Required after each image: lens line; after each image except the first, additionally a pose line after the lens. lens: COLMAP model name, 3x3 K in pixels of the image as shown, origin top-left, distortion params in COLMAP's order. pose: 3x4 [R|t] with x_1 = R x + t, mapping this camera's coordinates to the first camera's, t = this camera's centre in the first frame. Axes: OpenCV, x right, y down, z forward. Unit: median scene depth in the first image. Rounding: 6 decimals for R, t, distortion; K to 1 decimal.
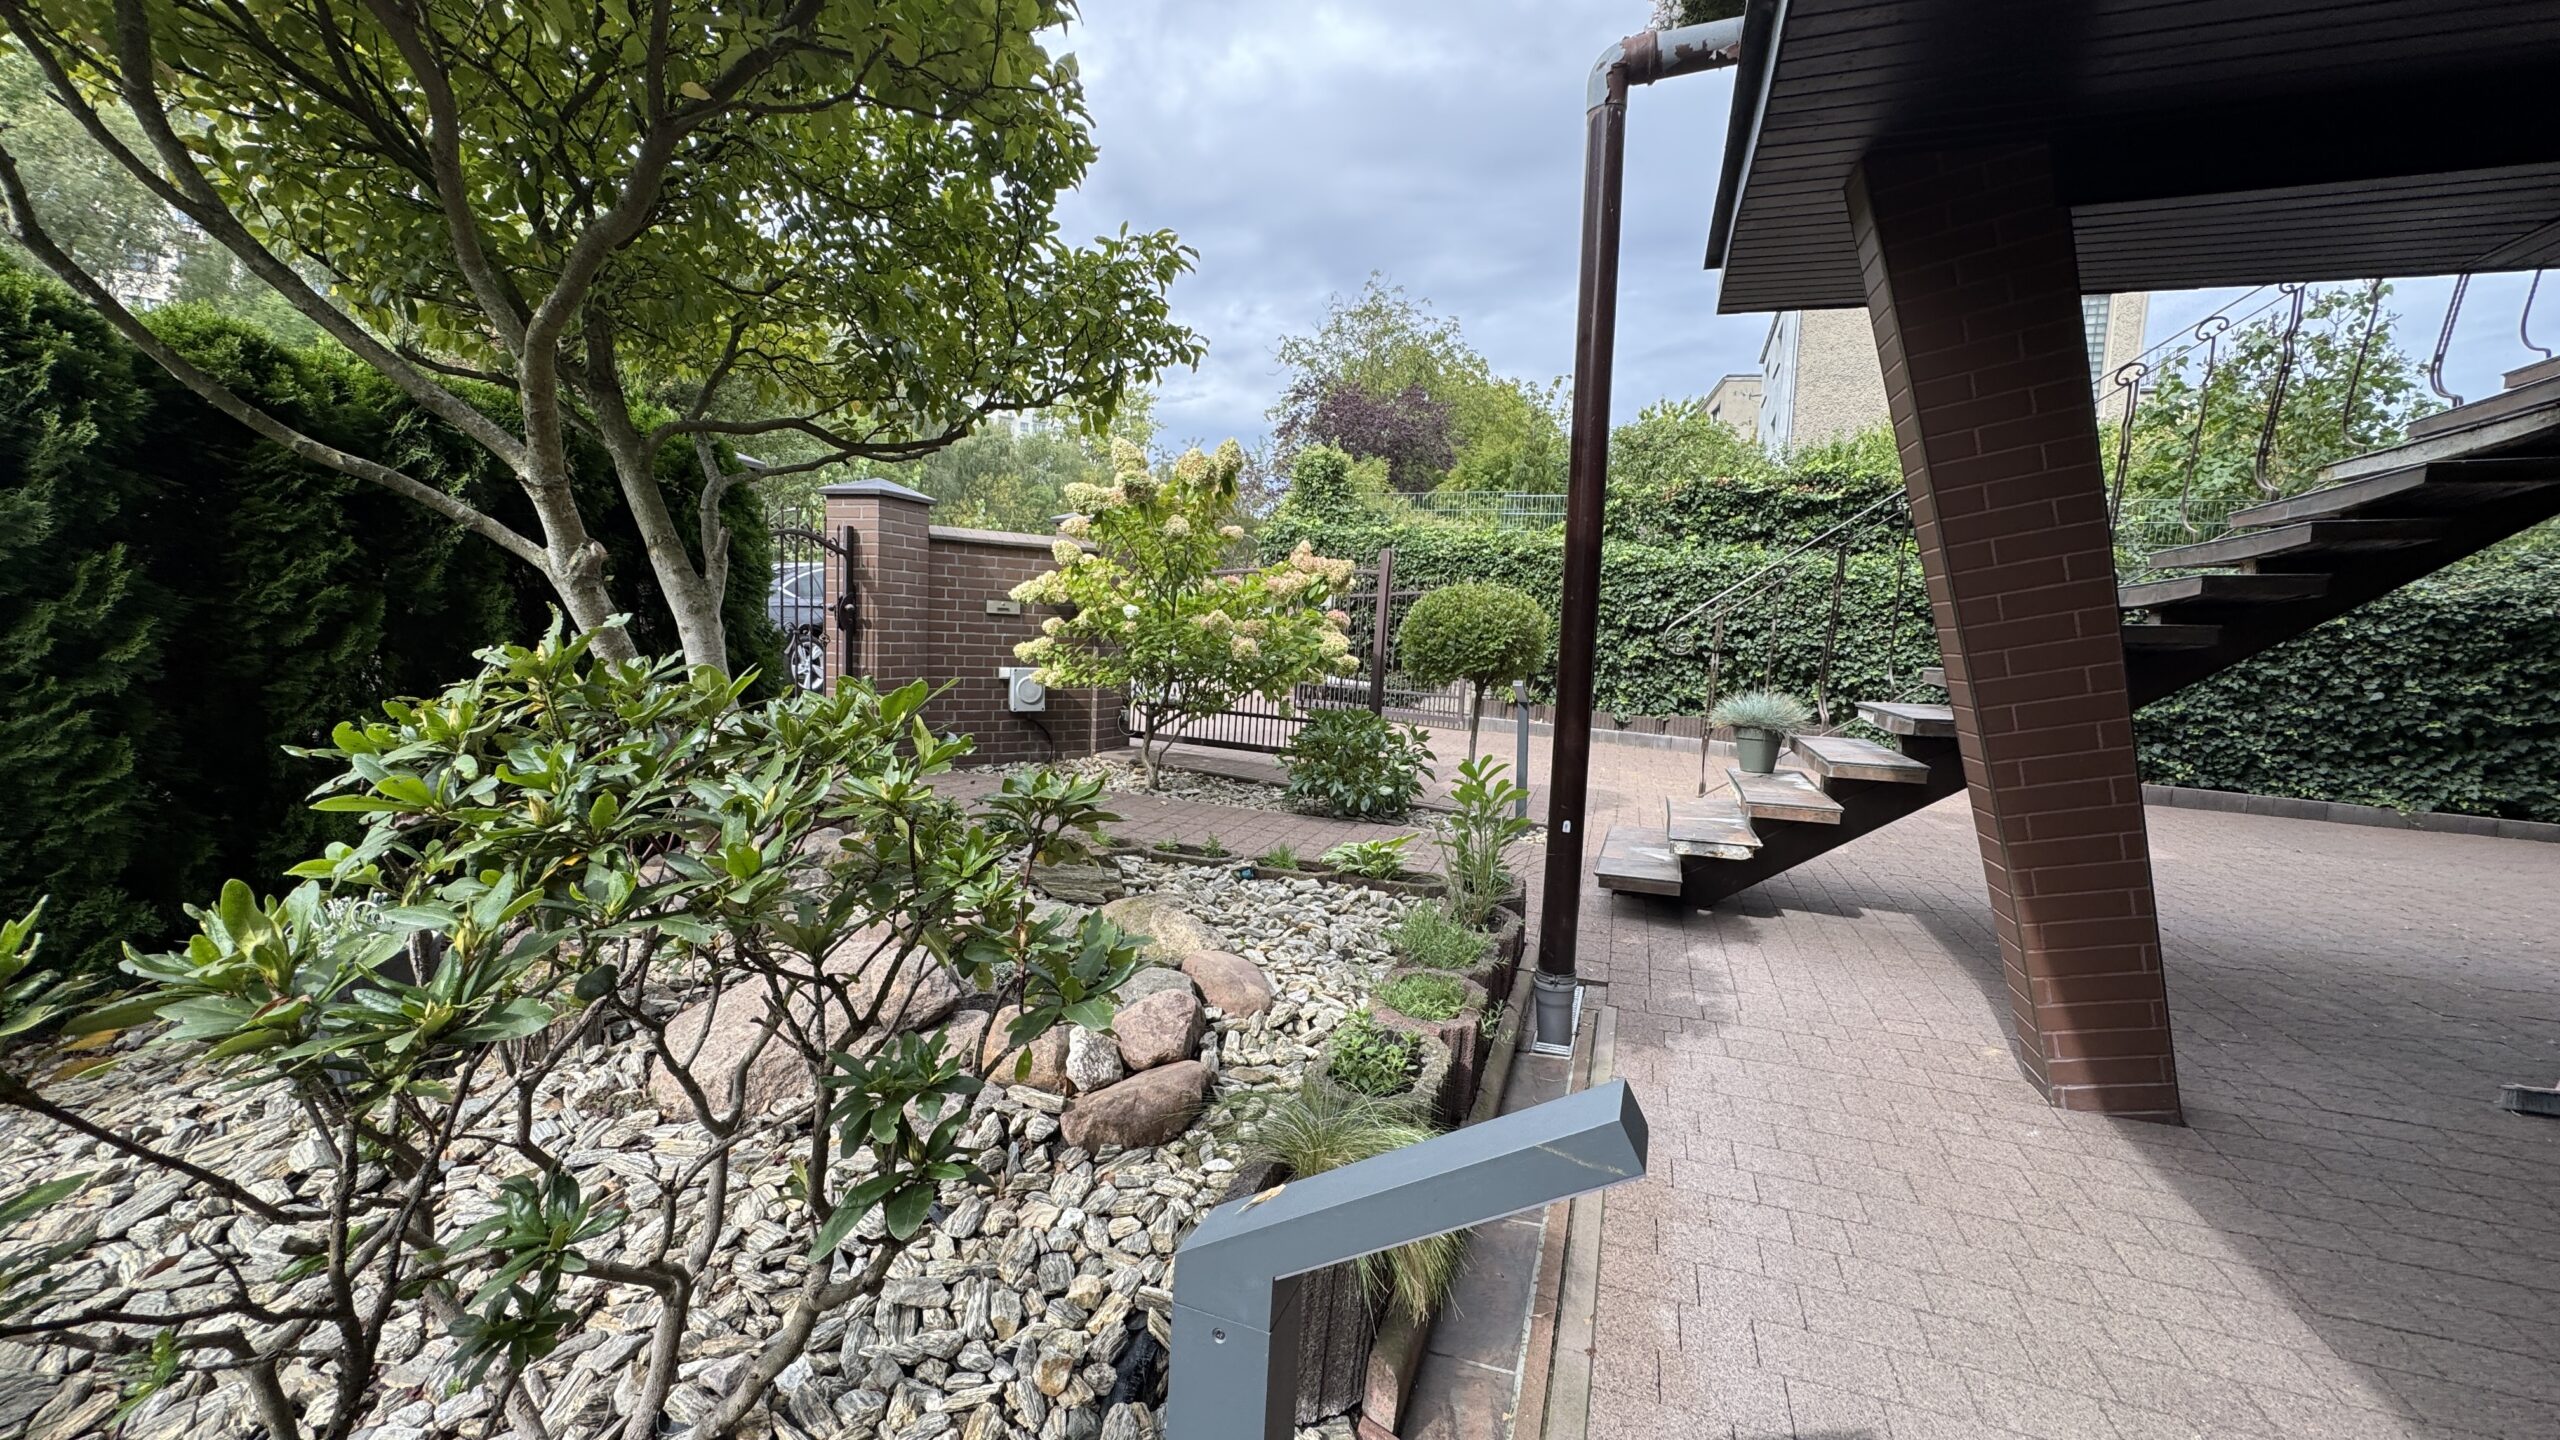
lens RADIAL K [[1028.5, 0, 1289.8], [0, 1028.5, 712.2], [0, 0, 1]] dist [-0.000872, 0.000290]
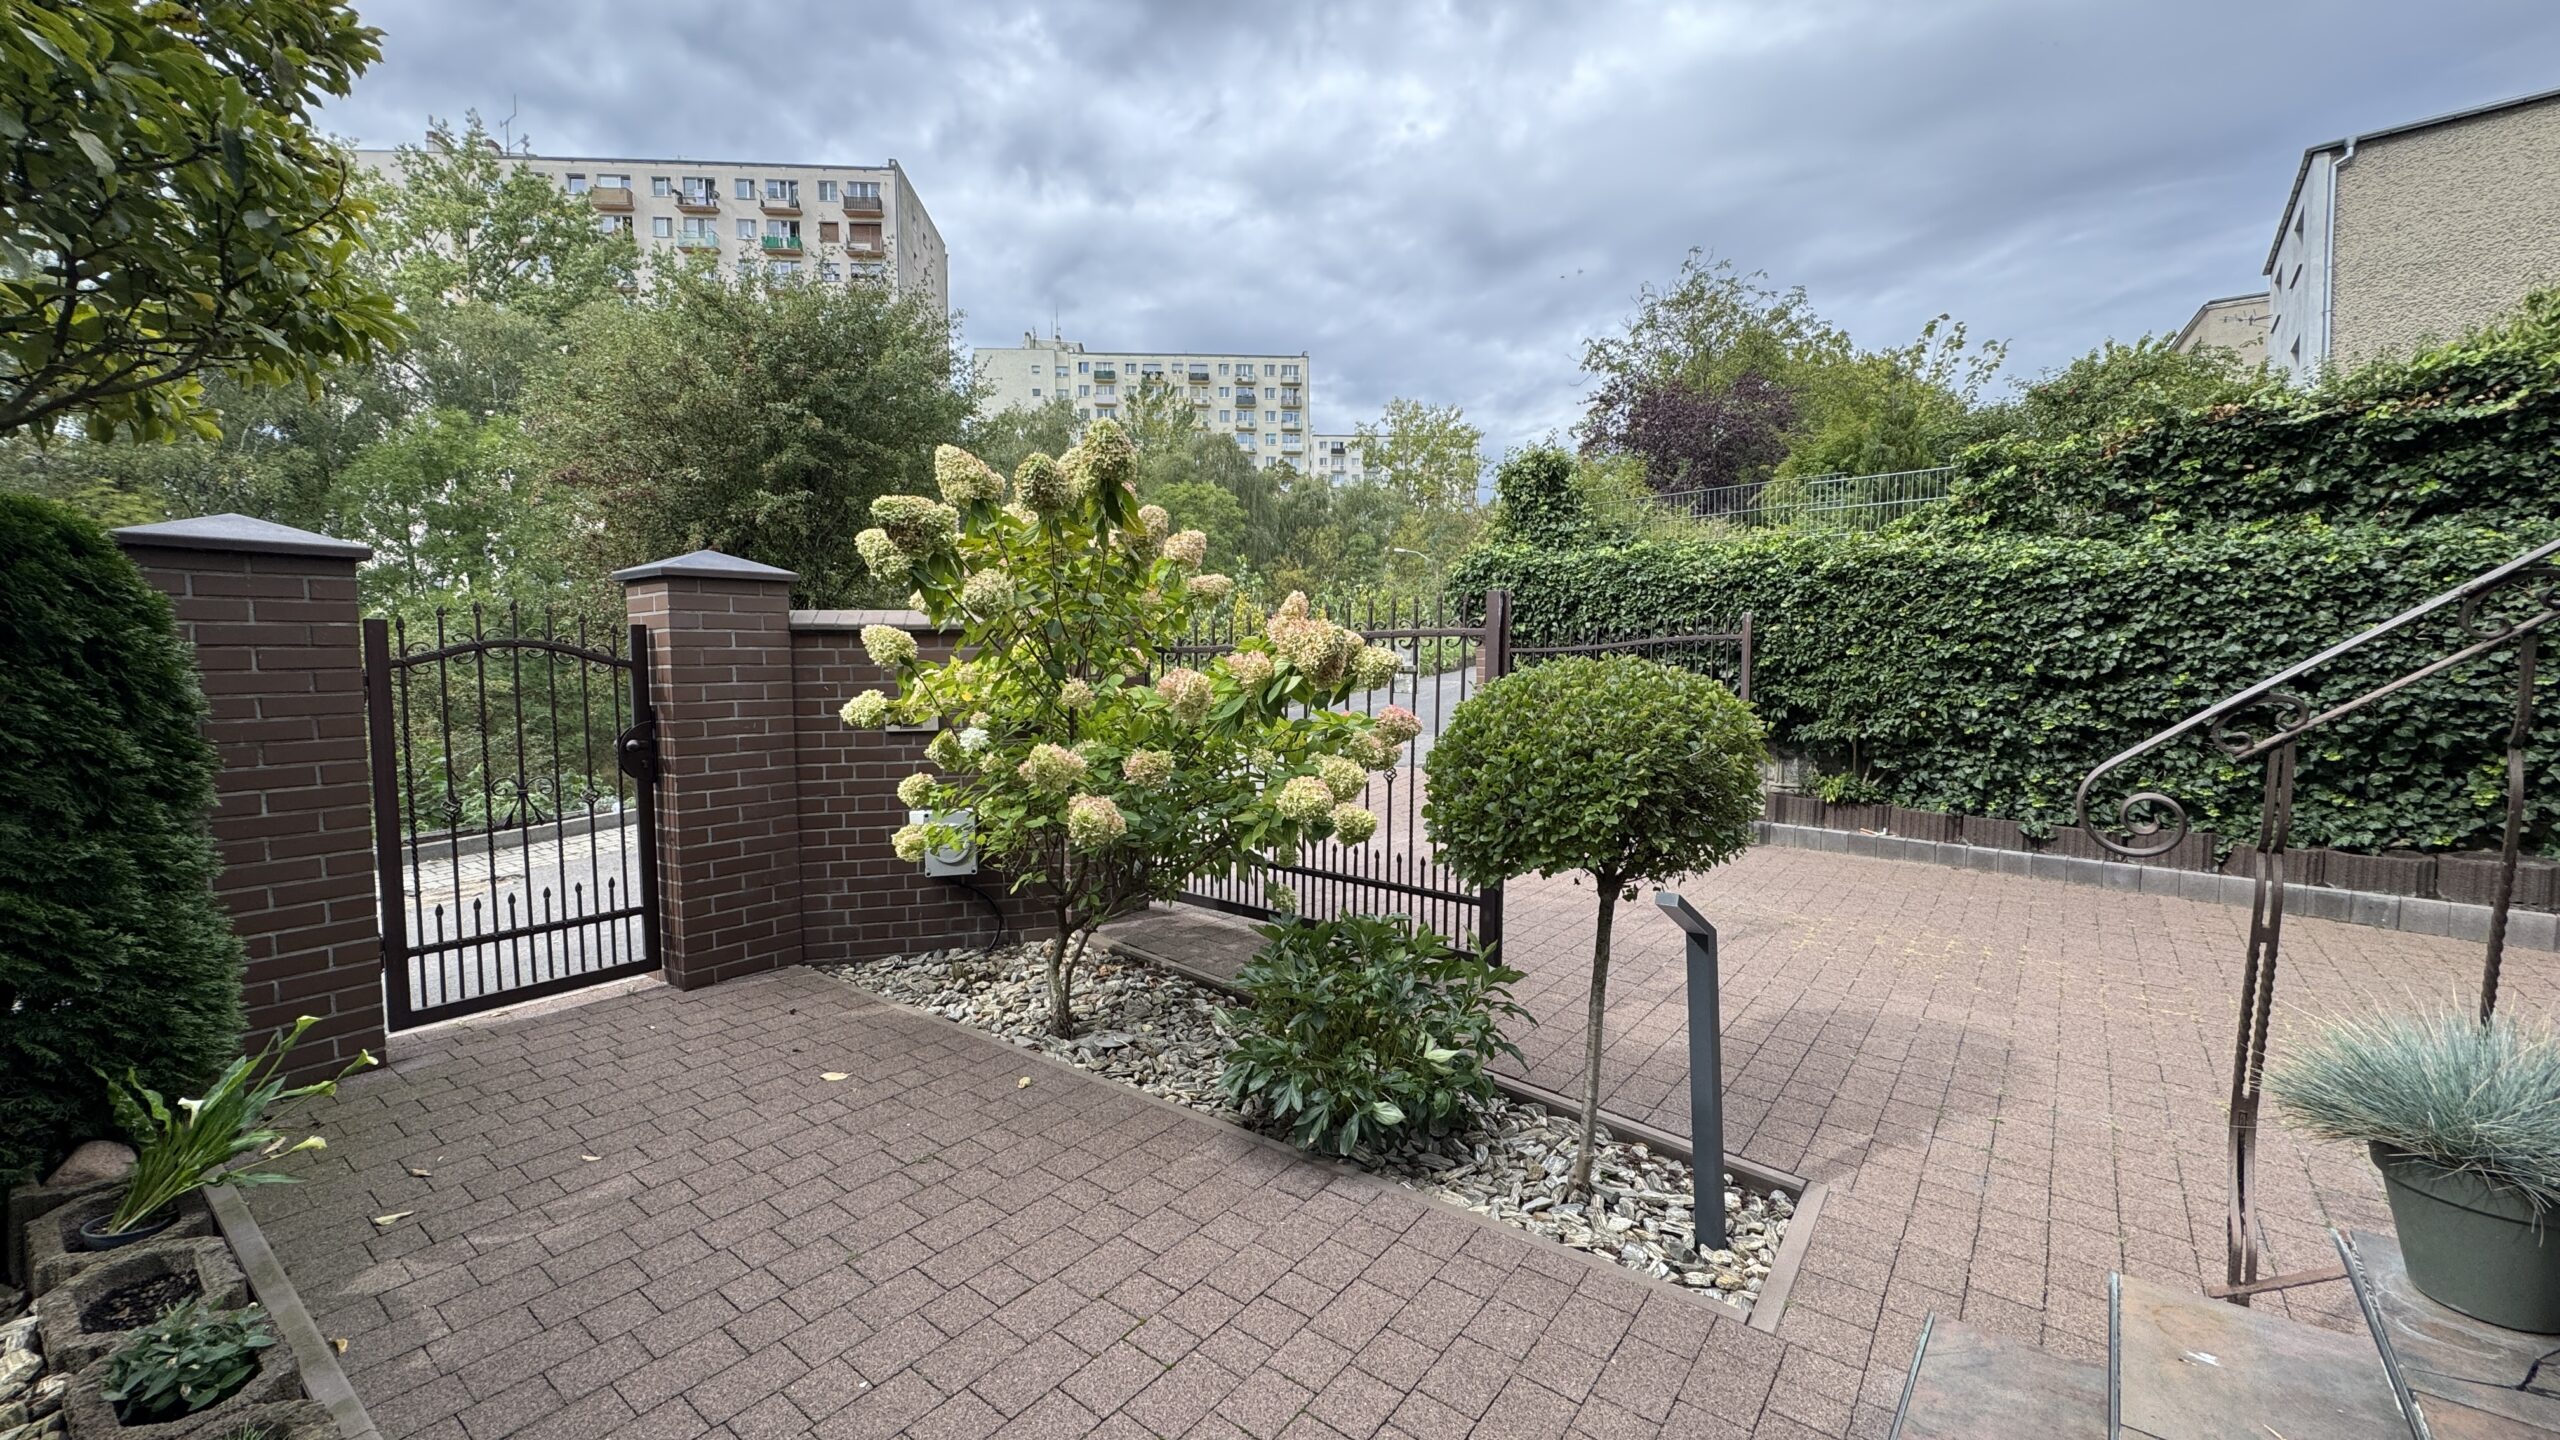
lens RADIAL K [[1028.5, 0, 1277.8], [0, 1028.5, 715.6], [0, 0, 1]] dist [-0.000872, 0.000290]
pose [[0.940043, -0.037700, -0.338966, 0.116893], [0.025653, 0.998872, -0.039952, -0.048602], [0.340090, 0.028862, 0.939950, 0.296695]]
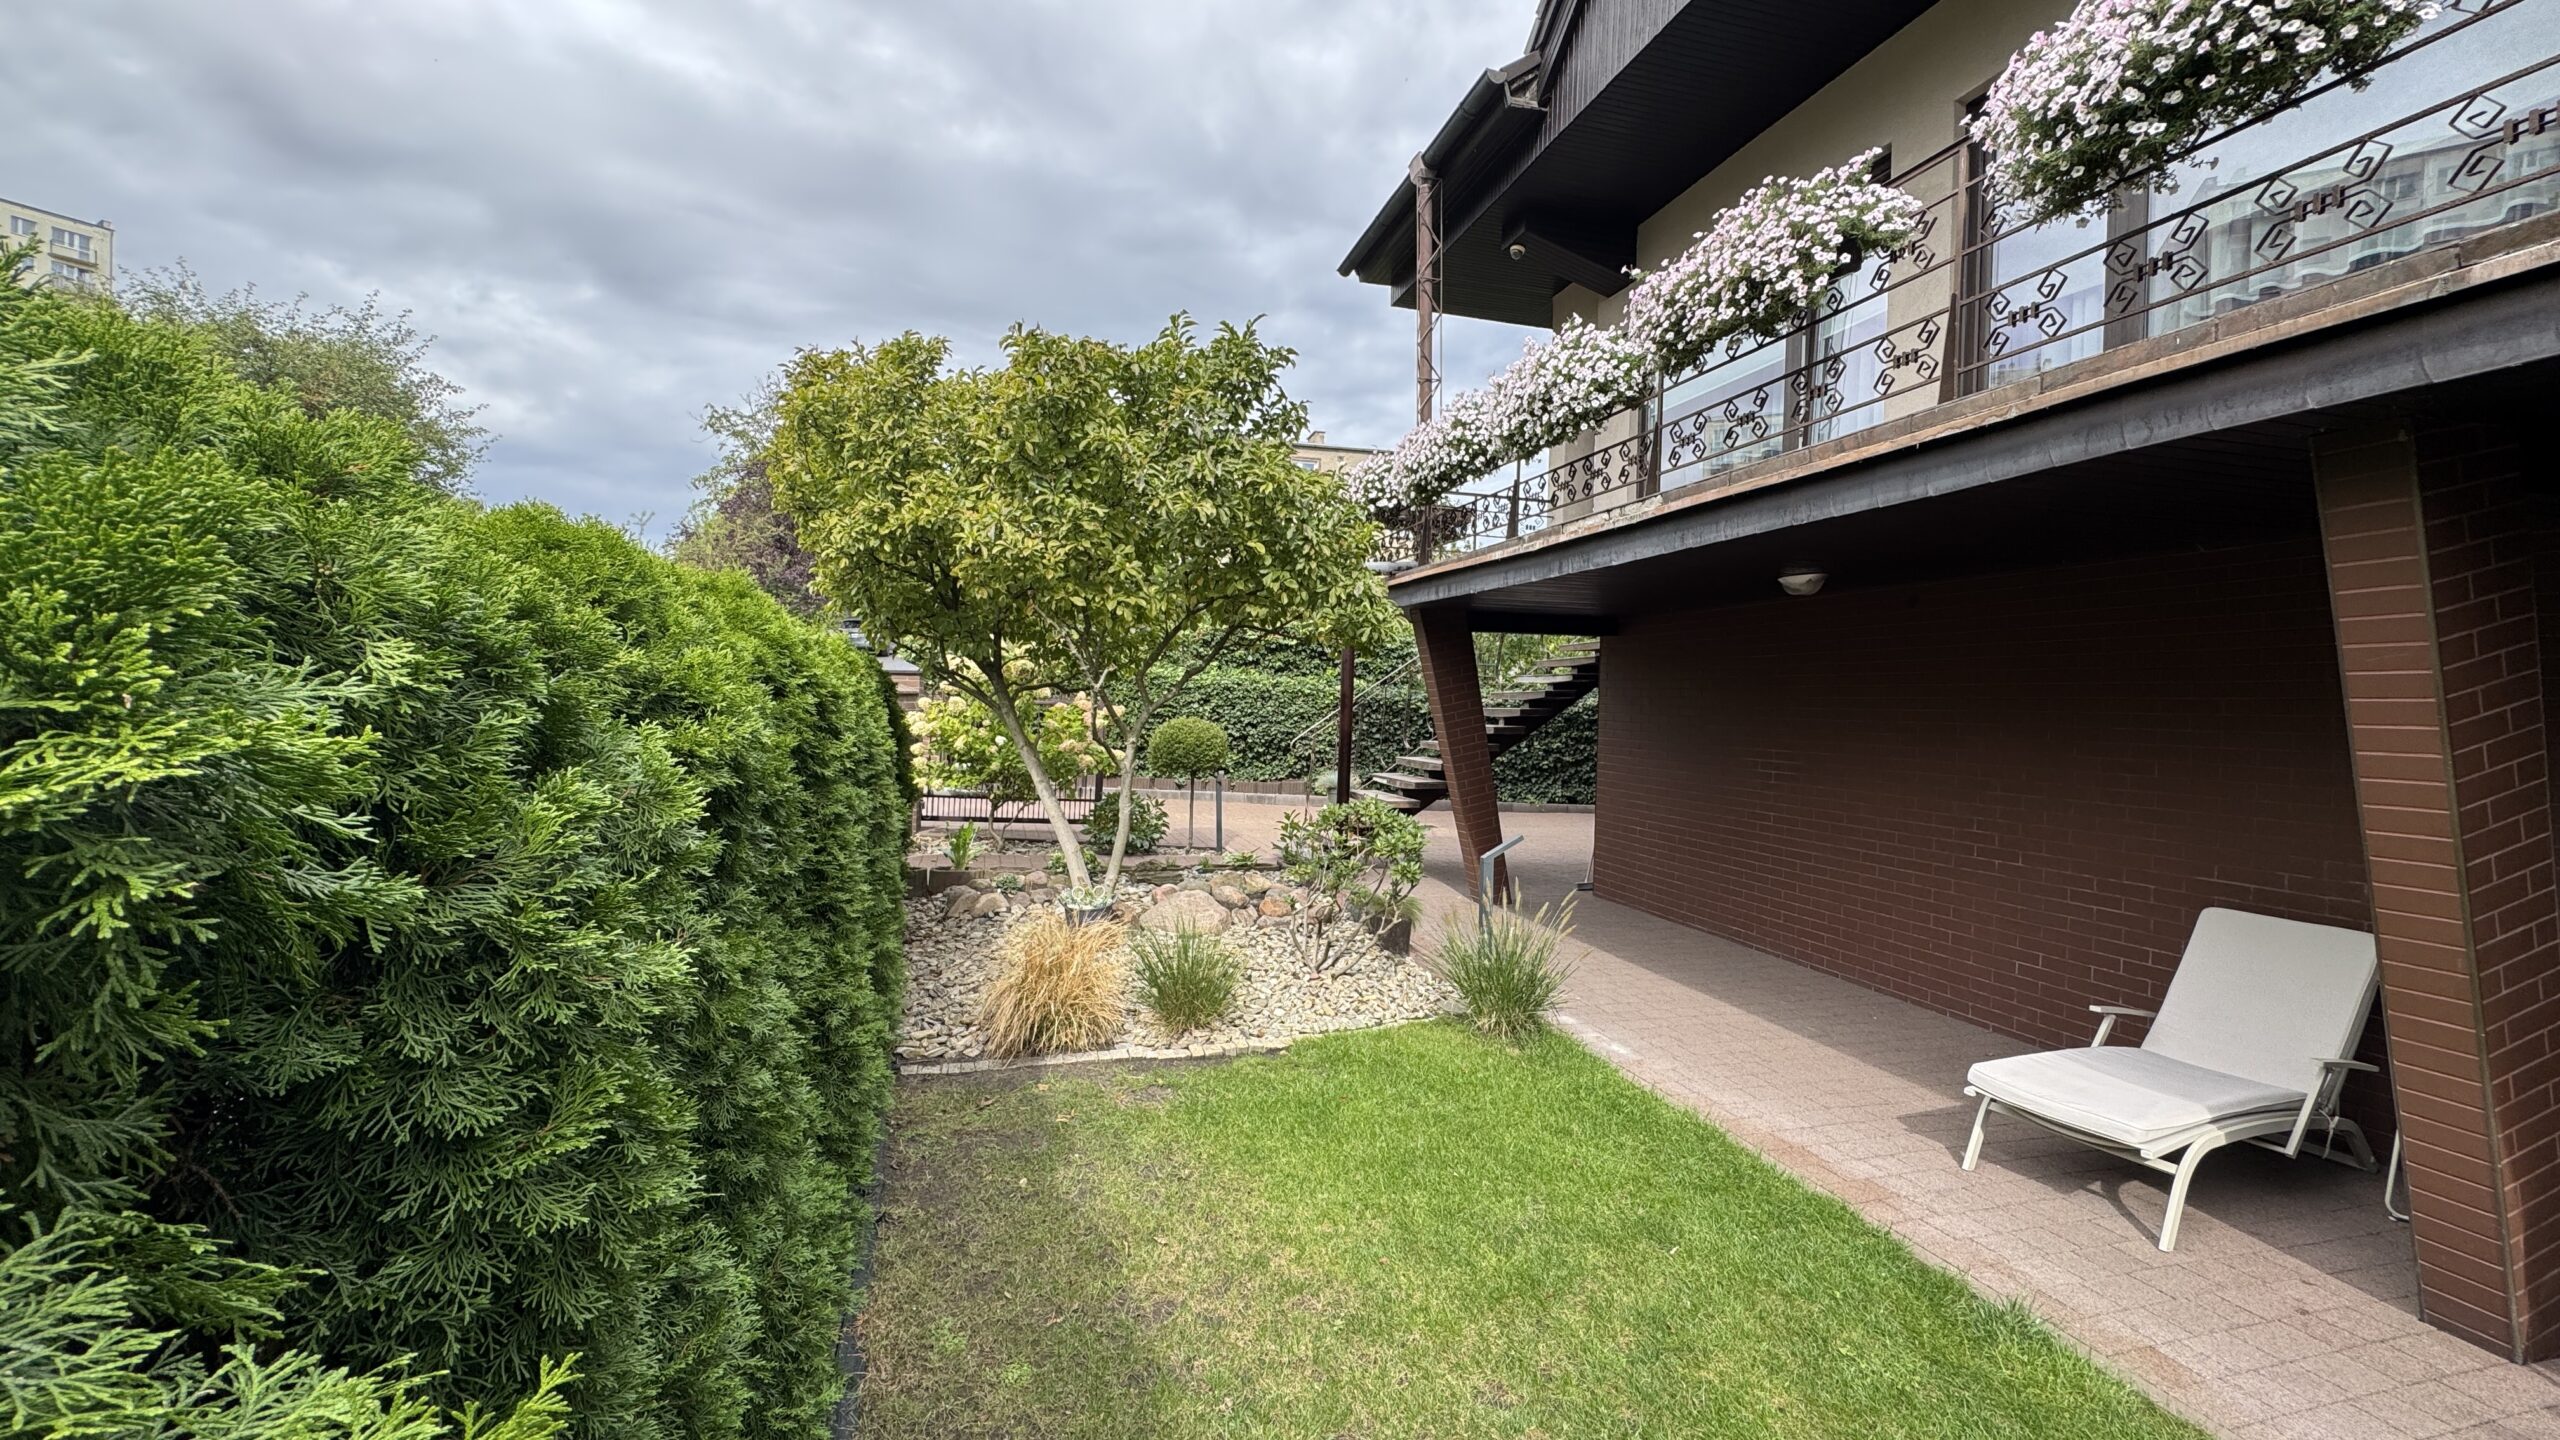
lens RADIAL K [[1028.5, 0, 1285.7], [0, 1028.5, 724.5], [0, 0, 1]] dist [-0.000872, 0.000290]
pose [[0.807201, -0.029787, 0.589525, -0.443584], [0.055978, 0.998088, -0.026217, -0.031326], [-0.587617, 0.054163, 0.807324, -0.315895]]
